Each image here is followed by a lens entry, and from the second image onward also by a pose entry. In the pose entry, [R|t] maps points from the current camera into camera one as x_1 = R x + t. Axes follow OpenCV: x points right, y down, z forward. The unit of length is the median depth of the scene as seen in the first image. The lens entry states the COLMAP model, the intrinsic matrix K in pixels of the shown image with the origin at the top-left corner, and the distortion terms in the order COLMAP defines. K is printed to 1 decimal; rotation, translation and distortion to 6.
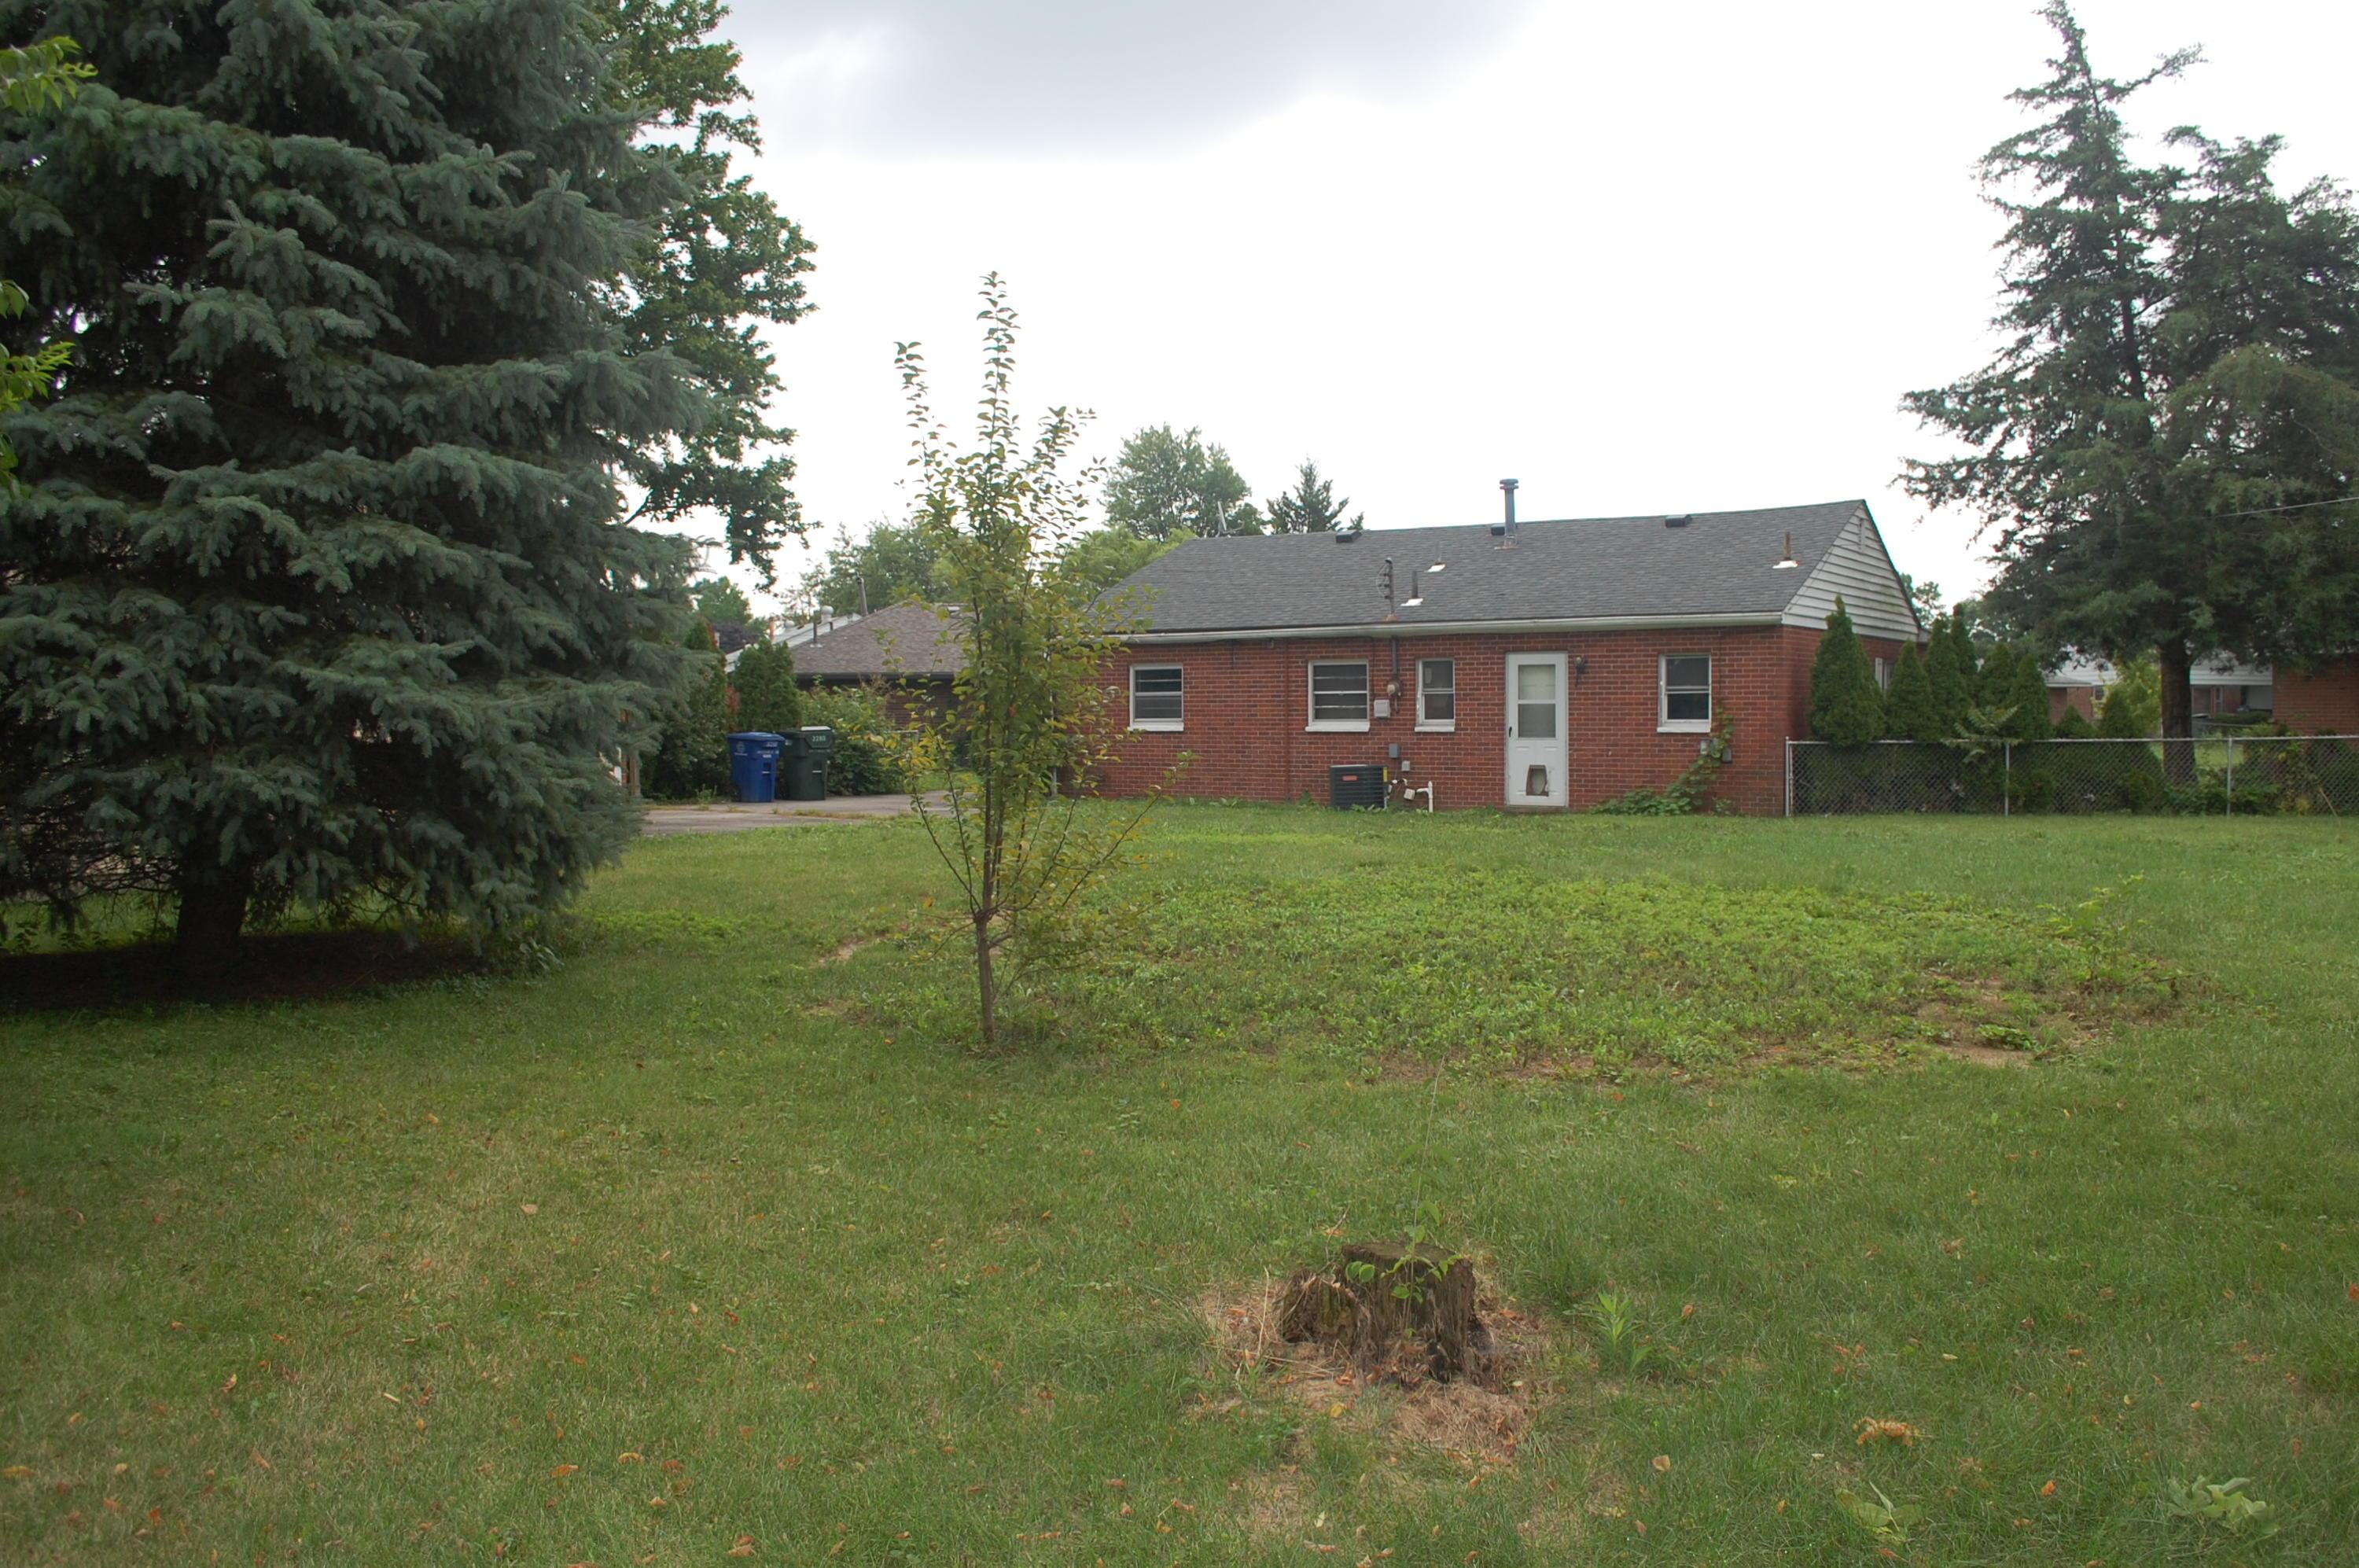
lens RADIAL K [[1857.9, 0, 1177.9], [0, 1857.9, 786.5], [0, 0, 1]] dist [-0.089079, 0.017652]
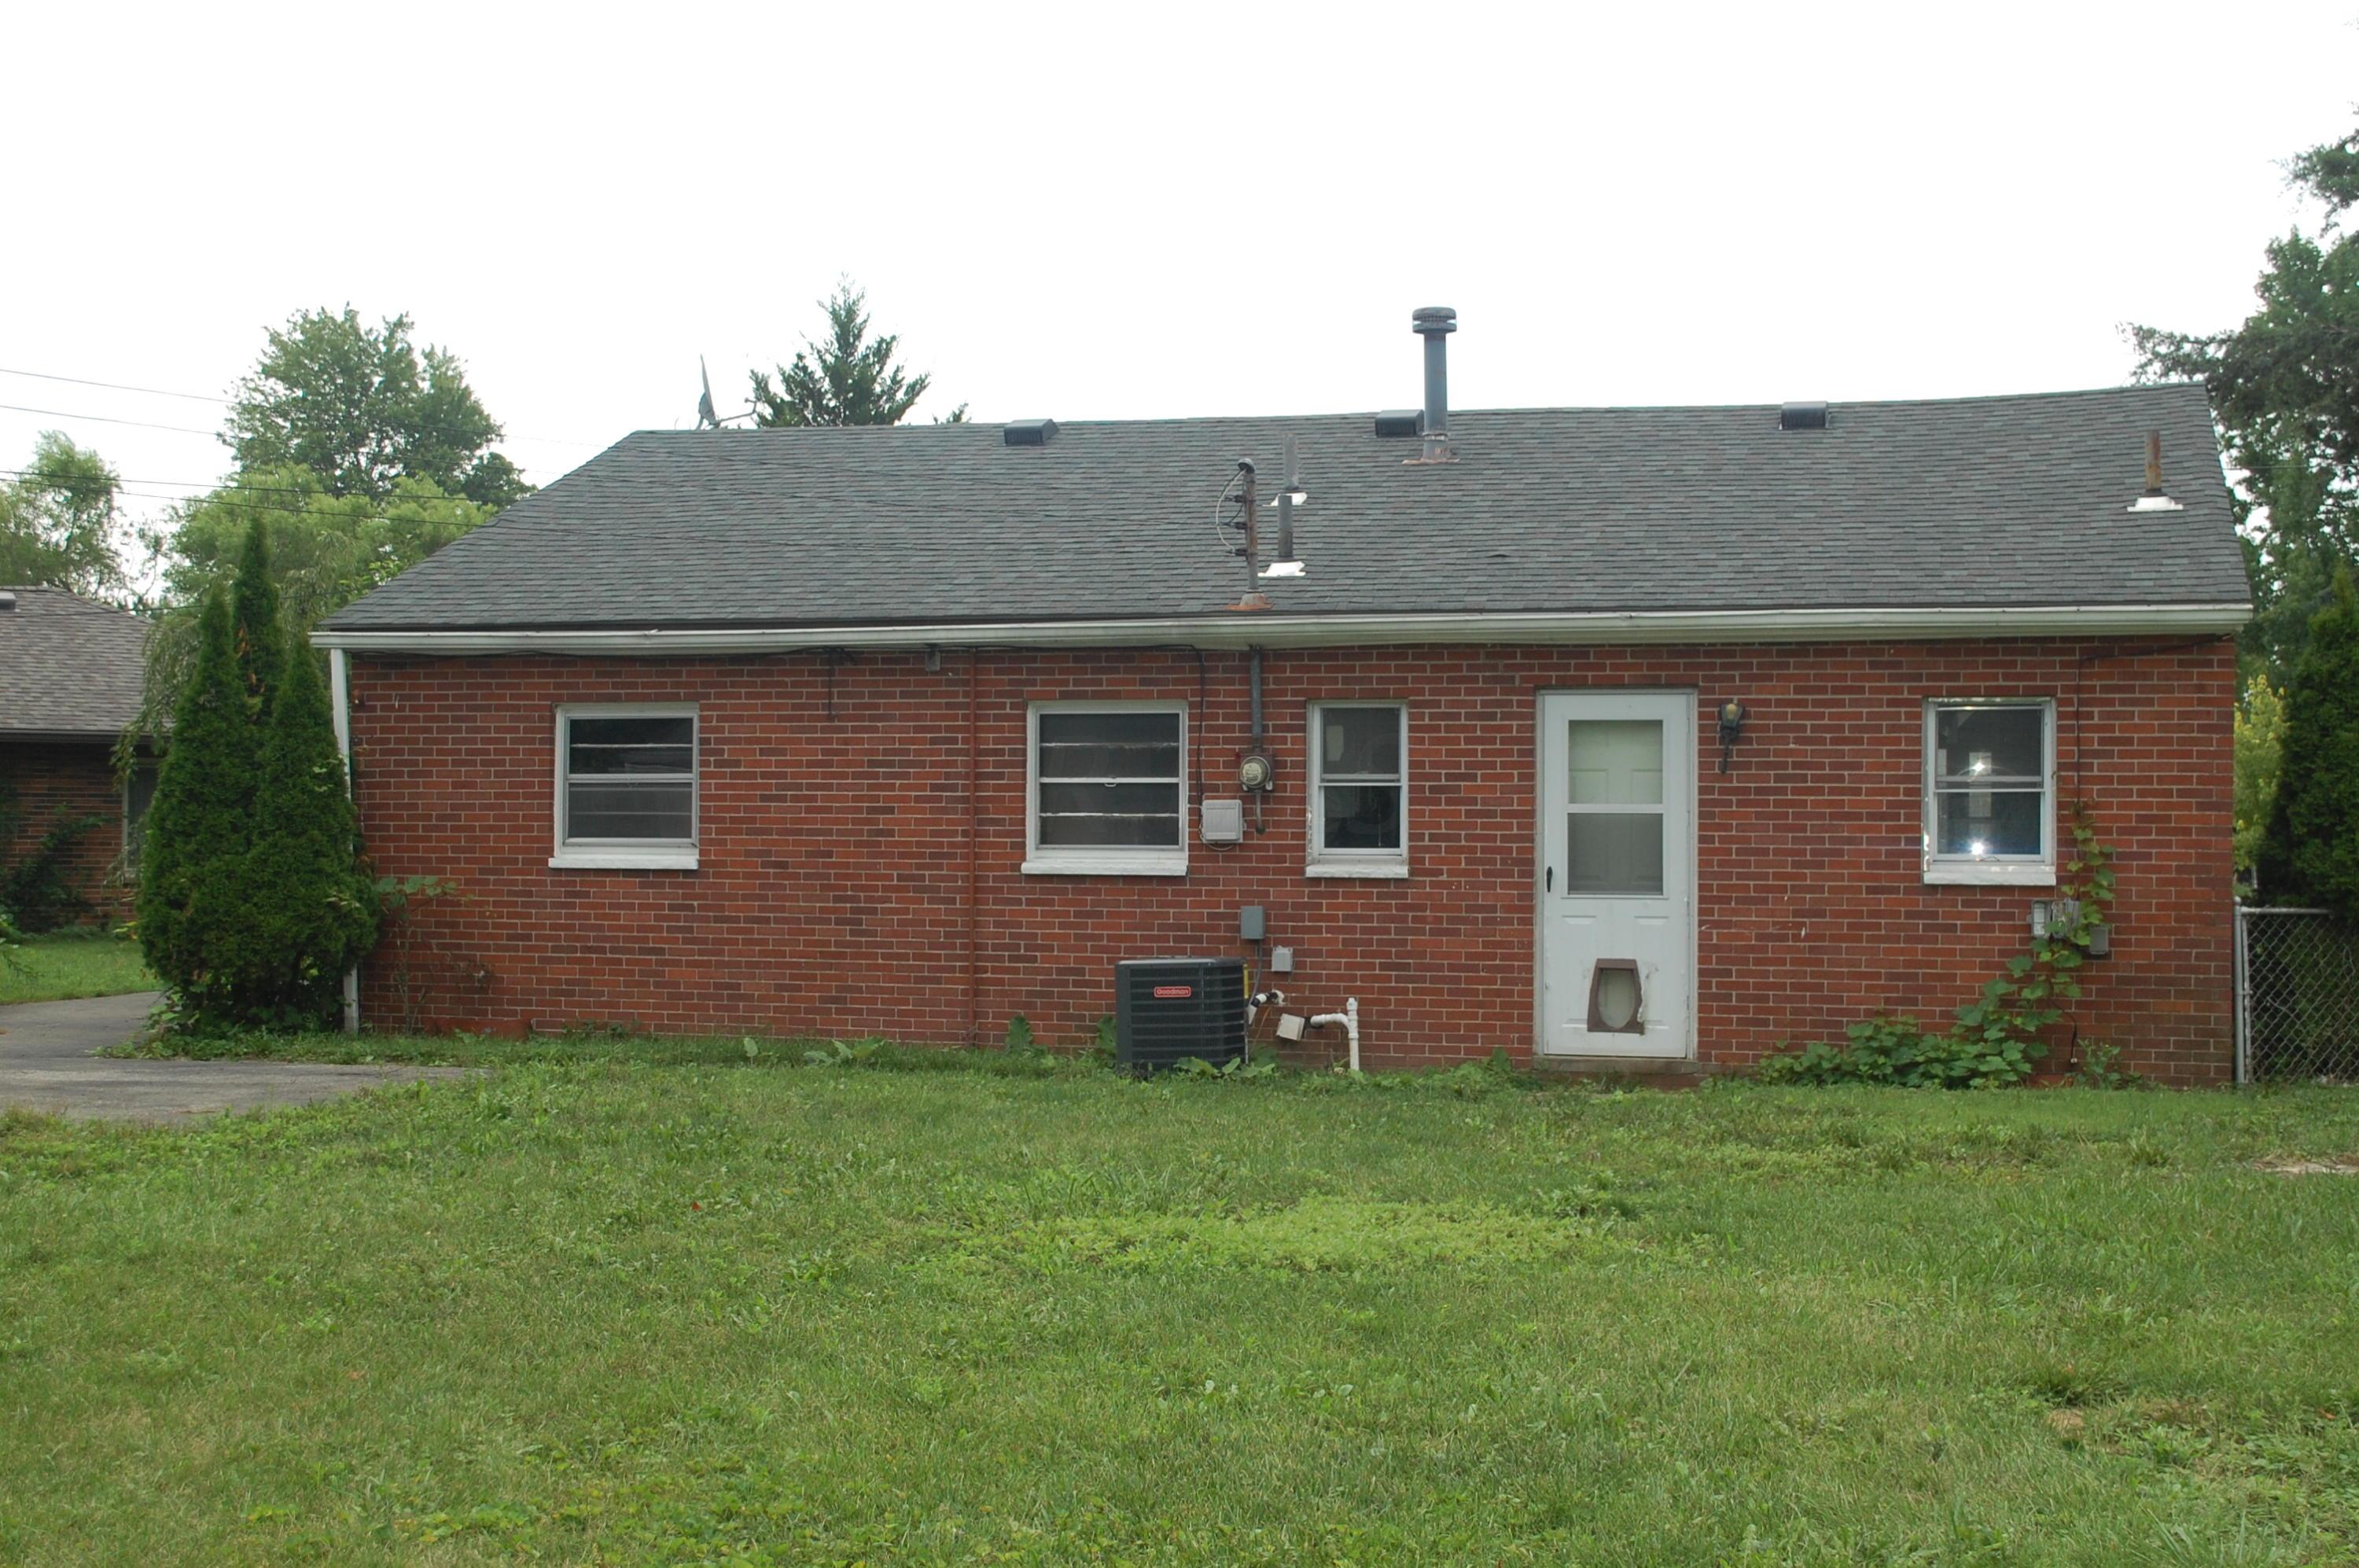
lens RADIAL K [[2744.4, 0, 1183.3], [0, 2744.4, 781.9], [0, 0, 1]] dist [0.001694, 0.000000]
pose [[0.948634, 0.014306, 0.316053, -0.092776], [0.002242, 0.998648, -0.051932, -0.018950], [-0.316369, 0.049973, 0.947319, 0.424387]]
